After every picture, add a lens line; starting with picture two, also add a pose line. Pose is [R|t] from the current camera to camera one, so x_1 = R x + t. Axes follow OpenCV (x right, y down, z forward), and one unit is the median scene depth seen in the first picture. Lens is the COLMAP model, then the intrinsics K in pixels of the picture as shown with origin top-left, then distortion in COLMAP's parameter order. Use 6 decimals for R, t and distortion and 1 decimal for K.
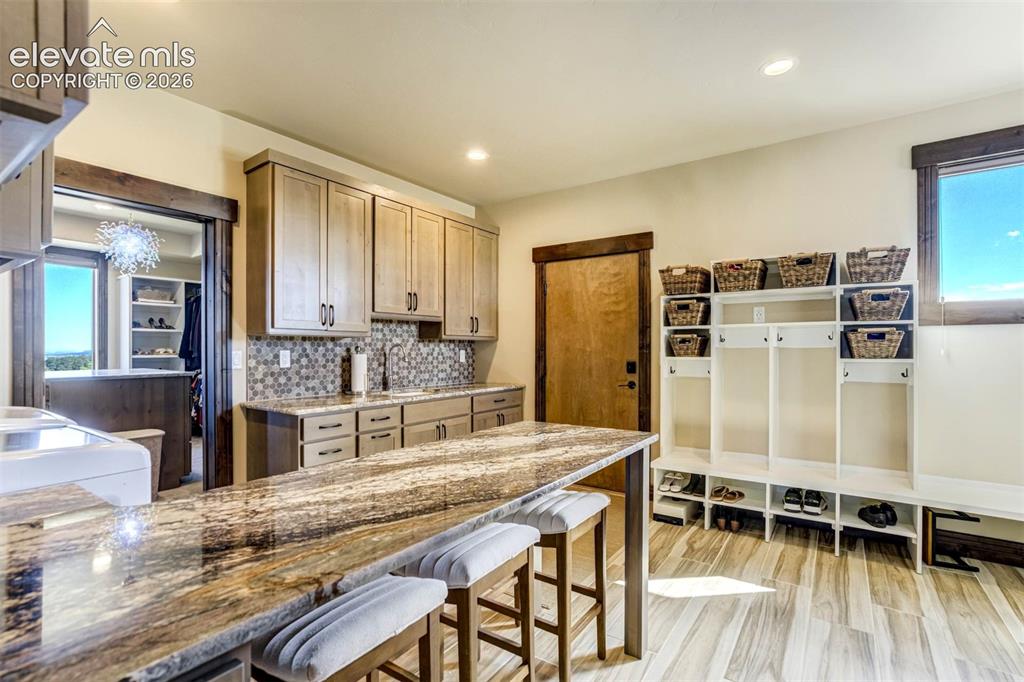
lens RADIAL K [[470.6, 0, 515.1], [0, 470.6, 340.3], [0, 0, 1]] dist [-0.028079, 0.003209]
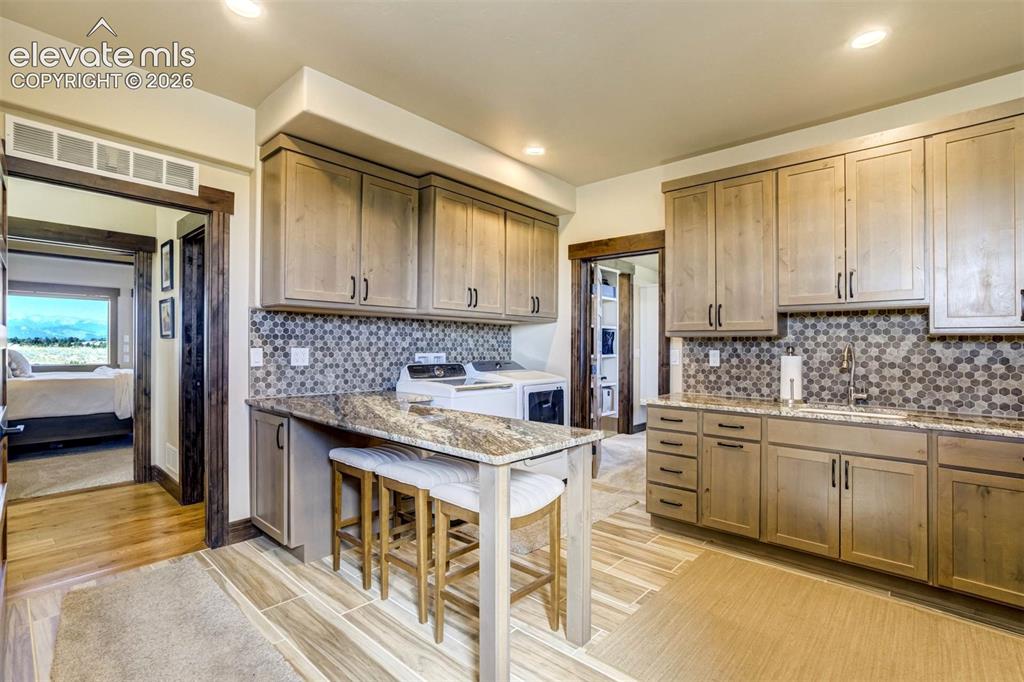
lens RADIAL K [[470.6, 0, 513.7], [0, 470.6, 345.8], [0, 0, 1]] dist [-0.028079, 0.003209]
pose [[-0.121570, -0.002747, -0.992579, 0.601352], [0.006835, 0.999970, -0.003605, 0.011480], [0.992559, -0.007223, -0.121548, 0.638387]]
